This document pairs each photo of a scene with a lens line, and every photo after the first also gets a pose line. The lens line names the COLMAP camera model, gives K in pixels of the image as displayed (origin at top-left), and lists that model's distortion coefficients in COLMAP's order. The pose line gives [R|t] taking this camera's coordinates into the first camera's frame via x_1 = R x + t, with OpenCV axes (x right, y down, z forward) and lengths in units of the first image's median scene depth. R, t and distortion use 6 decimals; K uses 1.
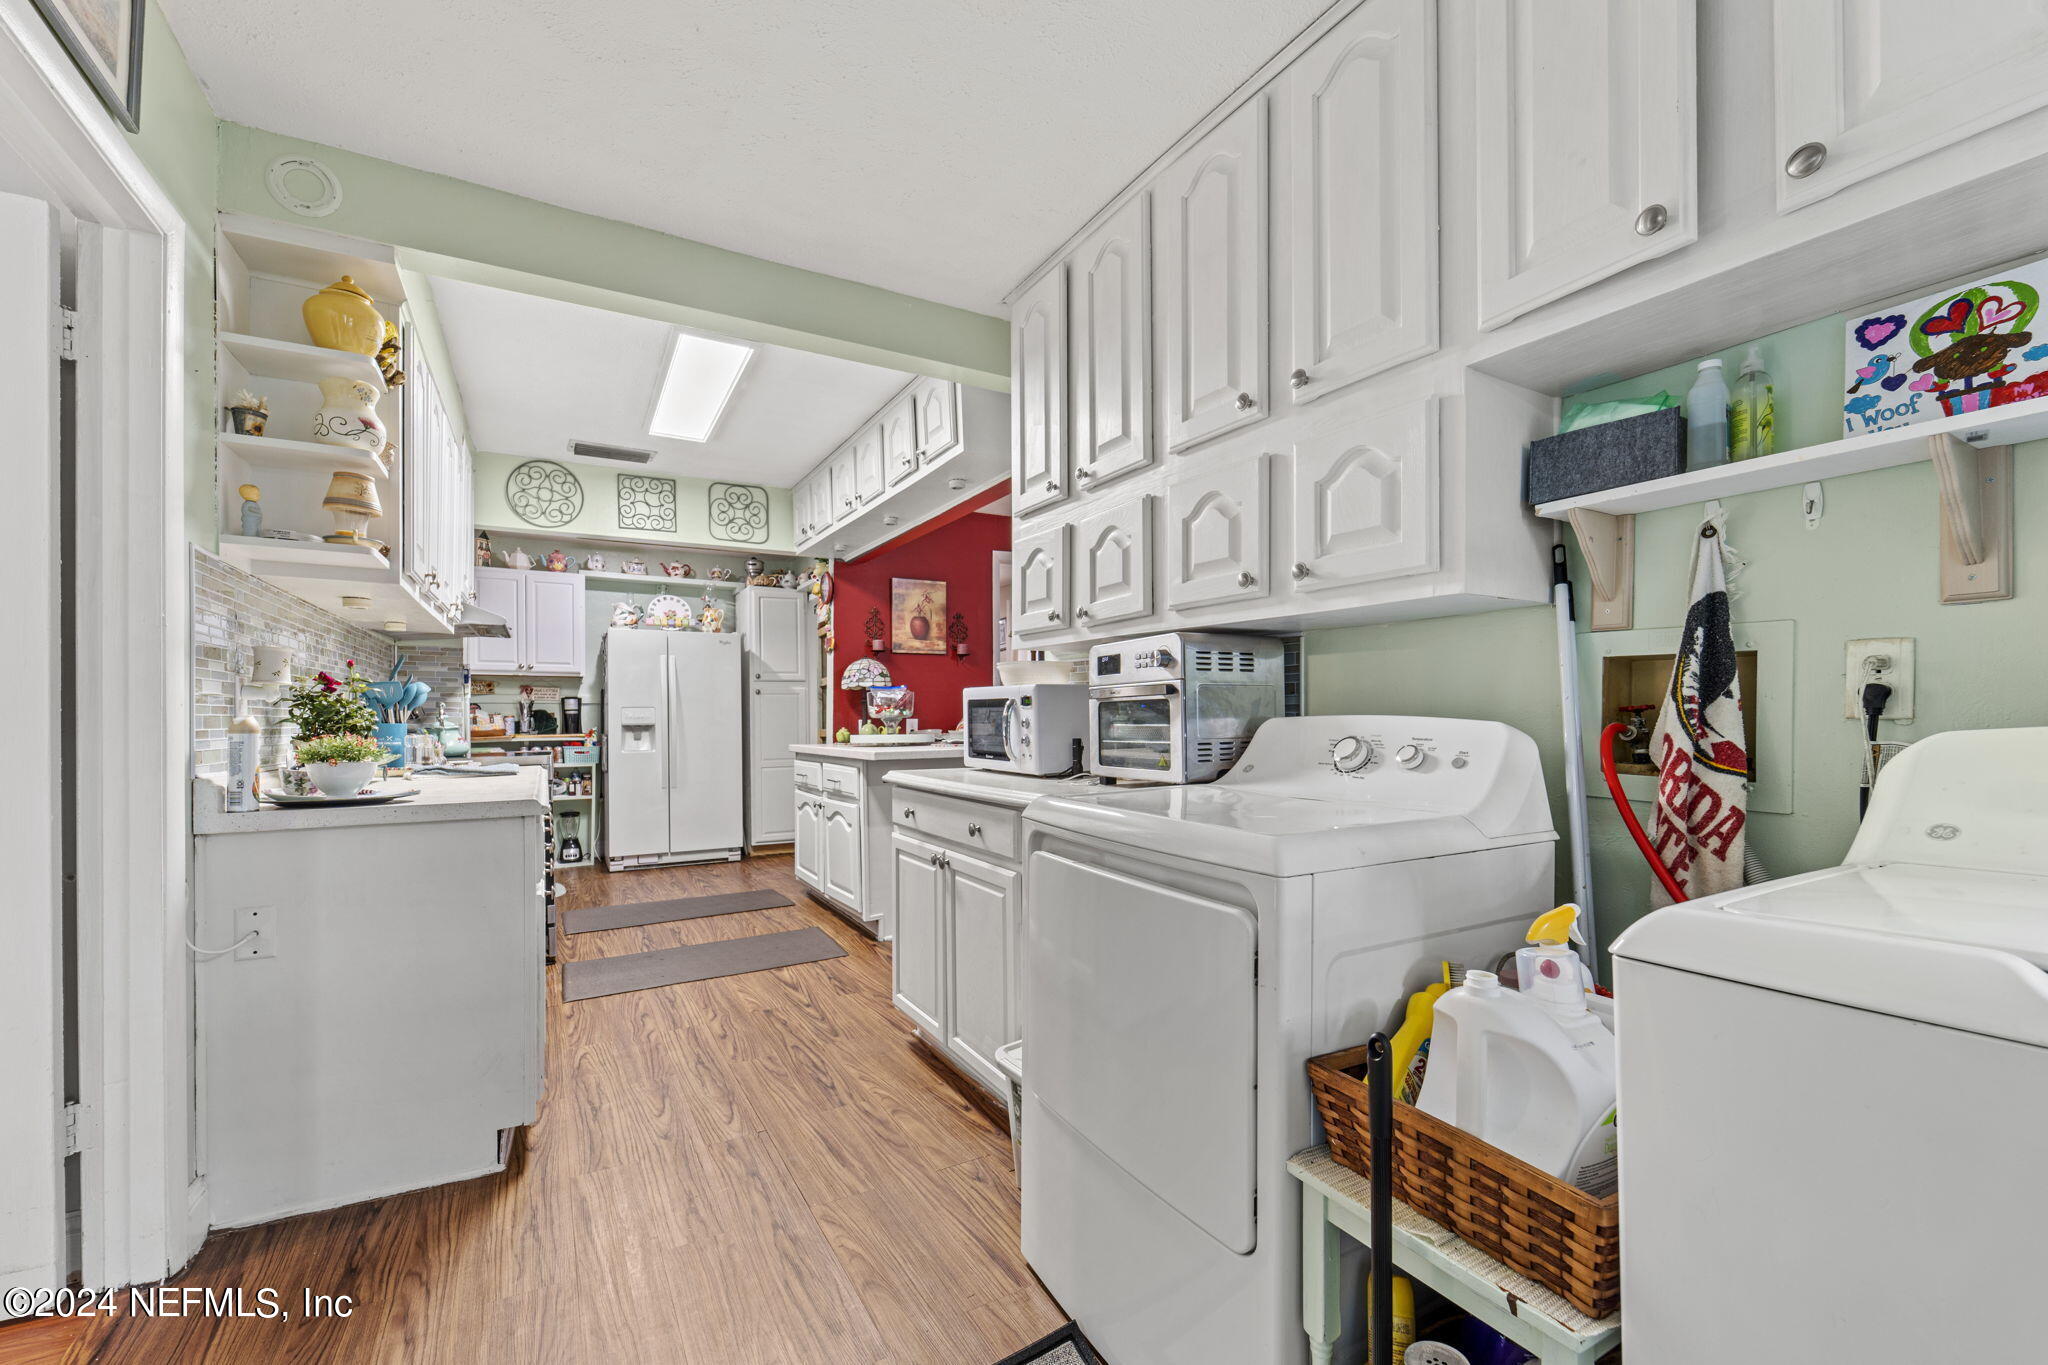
lens RADIAL K [[836.3, 0, 1023.3], [0, 836.3, 720.5], [0, 0, 1]] dist [0.000700, -0.000846]
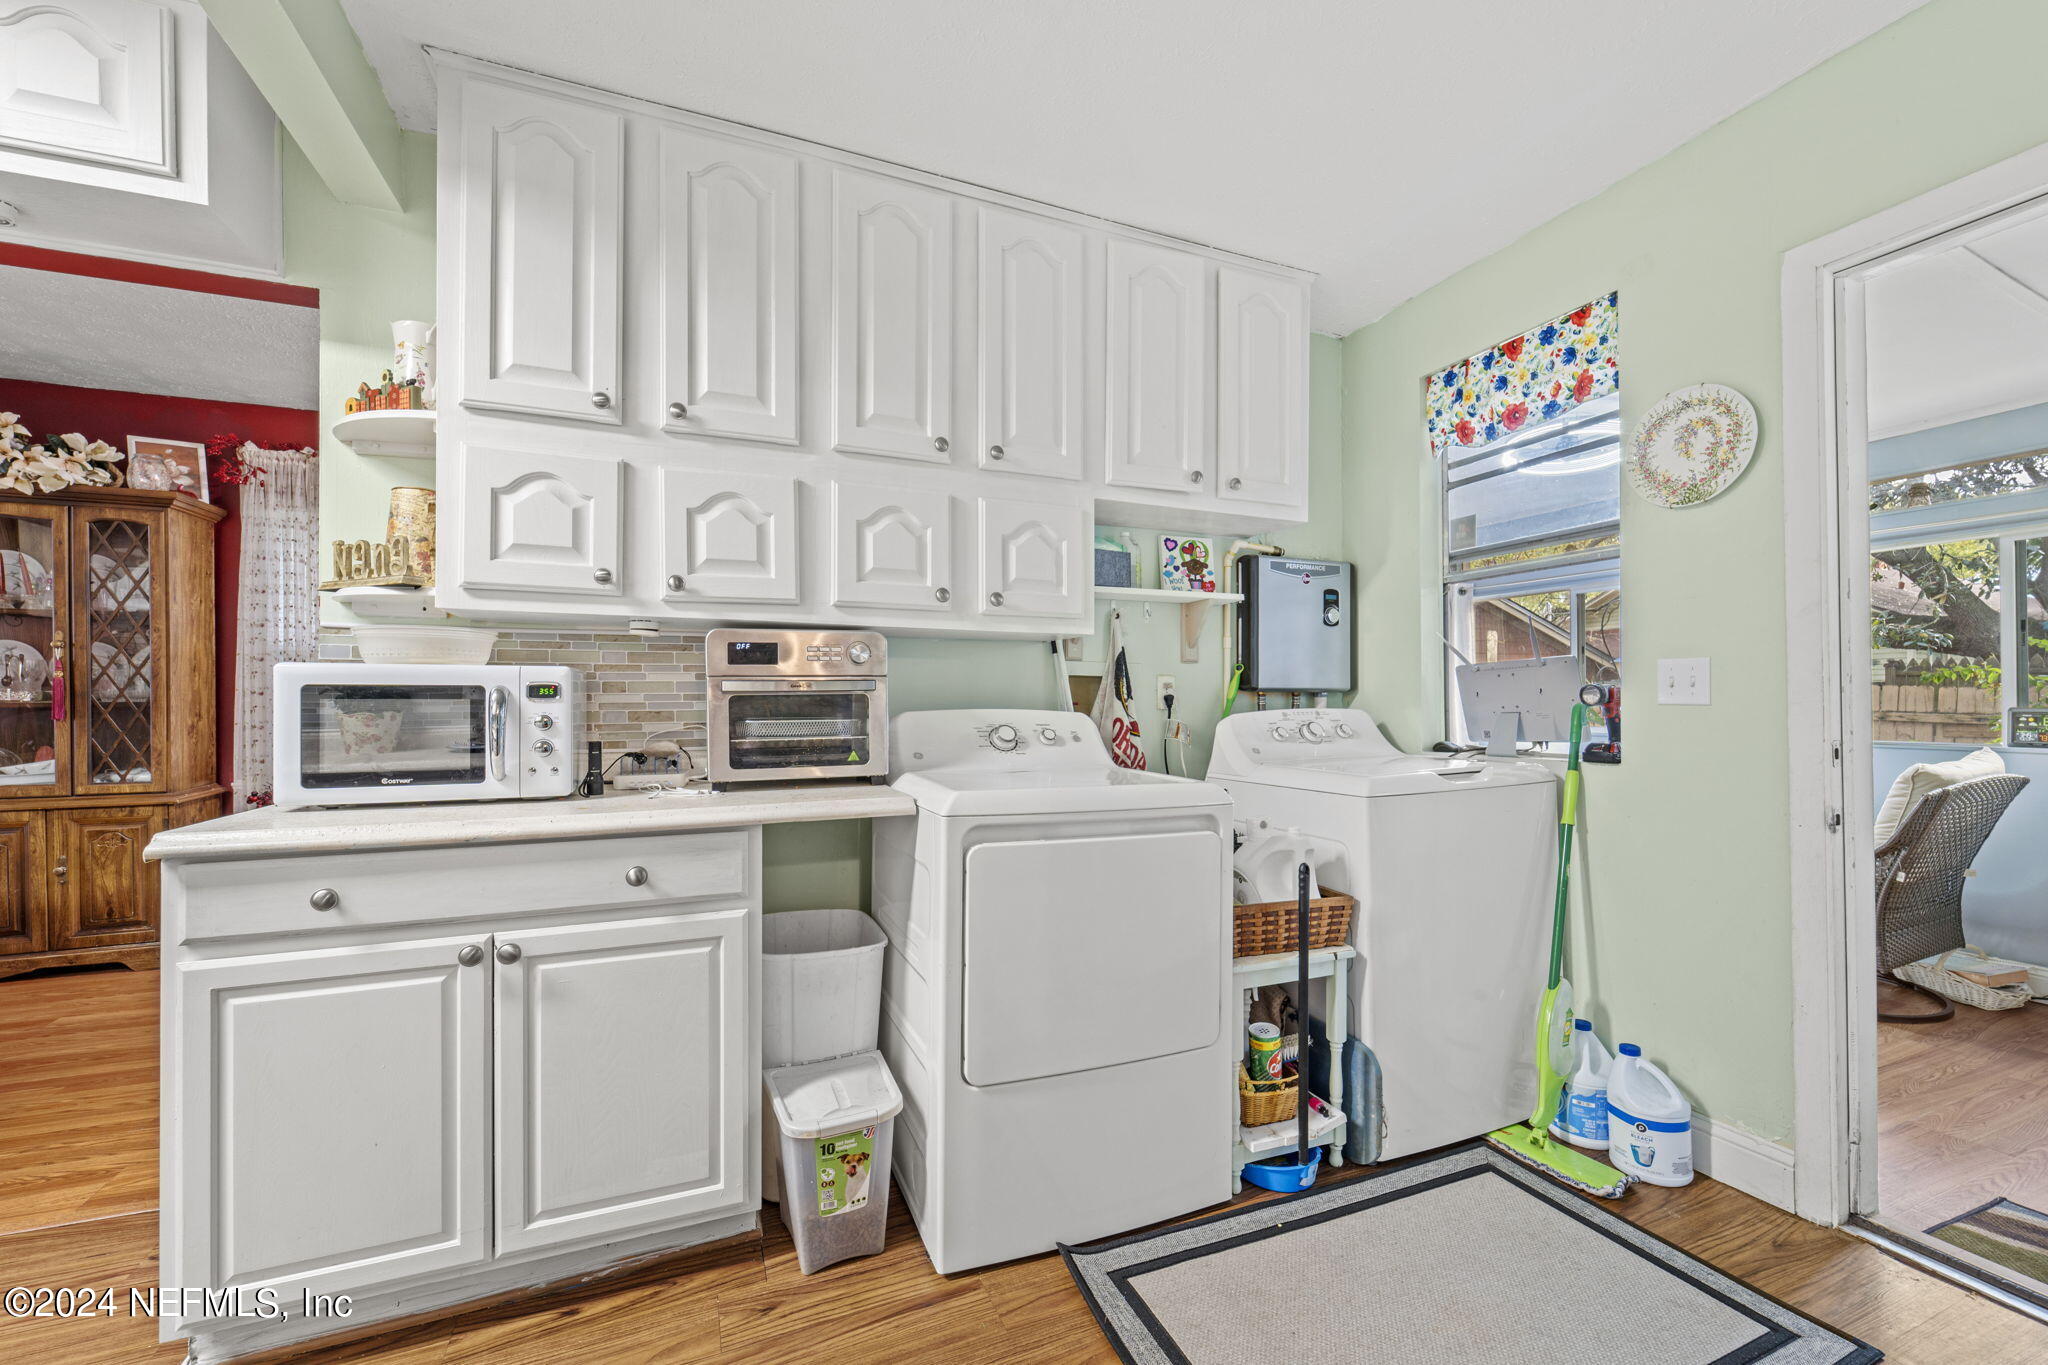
lens RADIAL K [[836.3, 0, 1019.4], [0, 836.3, 695.6], [0, 0, 1]] dist [0.000700, -0.000846]
pose [[0.122684, 0.008659, 0.992408, -0.342364], [0.006394, 0.999934, -0.009515, -0.005316], [-0.992425, 0.007513, 0.122620, 0.286601]]
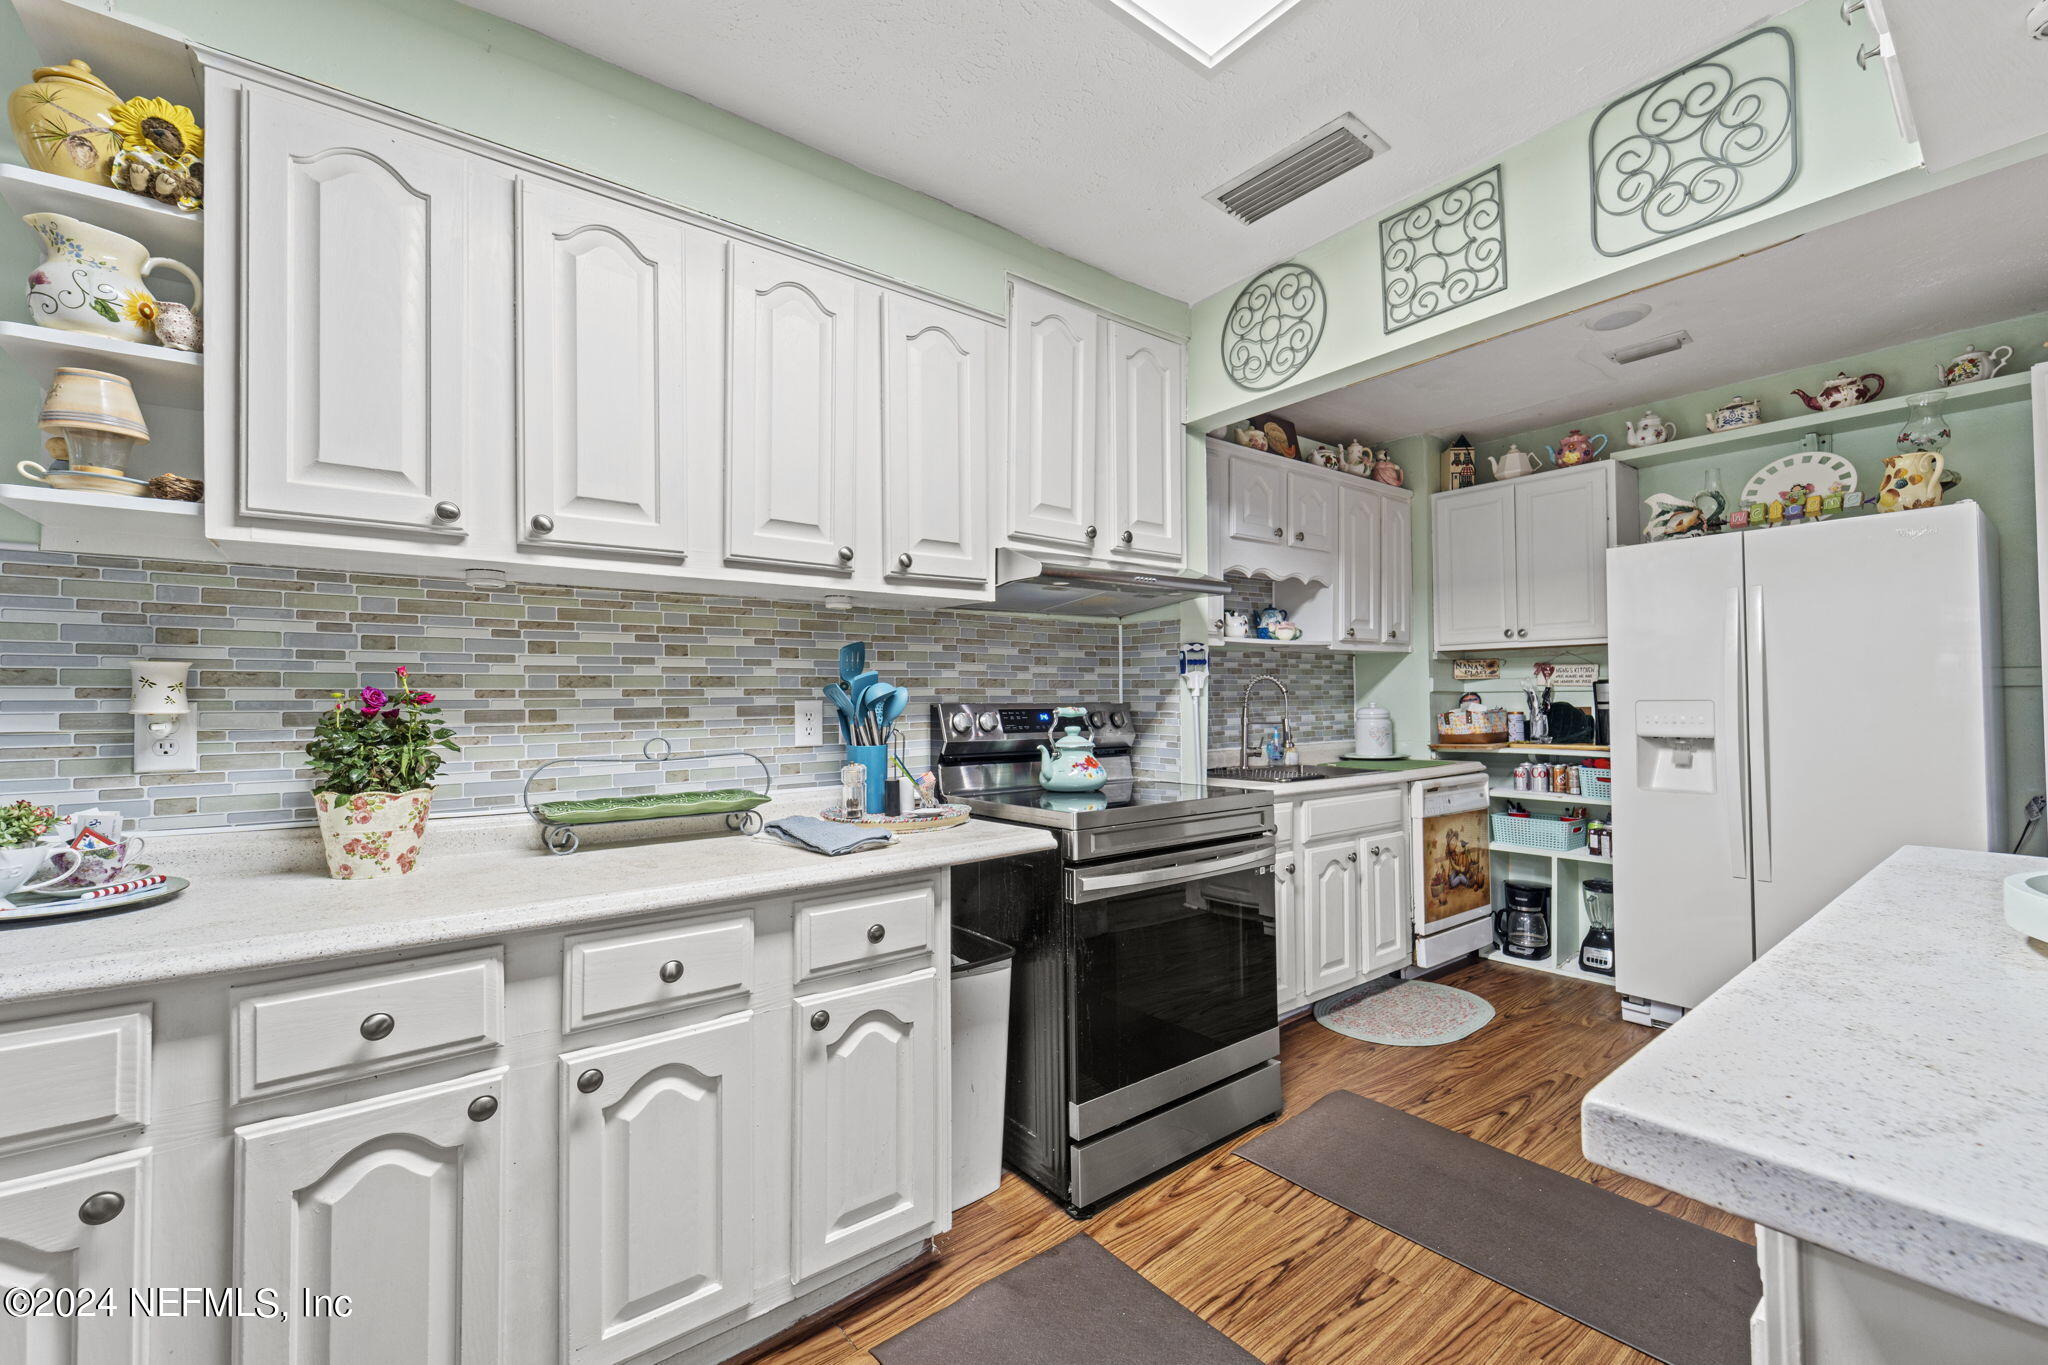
lens RADIAL K [[836.3, 0, 1019.4], [0, 836.3, 684.8], [0, 0, 1]] dist [0.000700, -0.000846]
pose [[0.139410, -0.013985, -0.990136, -0.043897], [0.003100, 0.999902, -0.013686, -0.024829], [0.990230, -0.001162, 0.139440, 0.724185]]
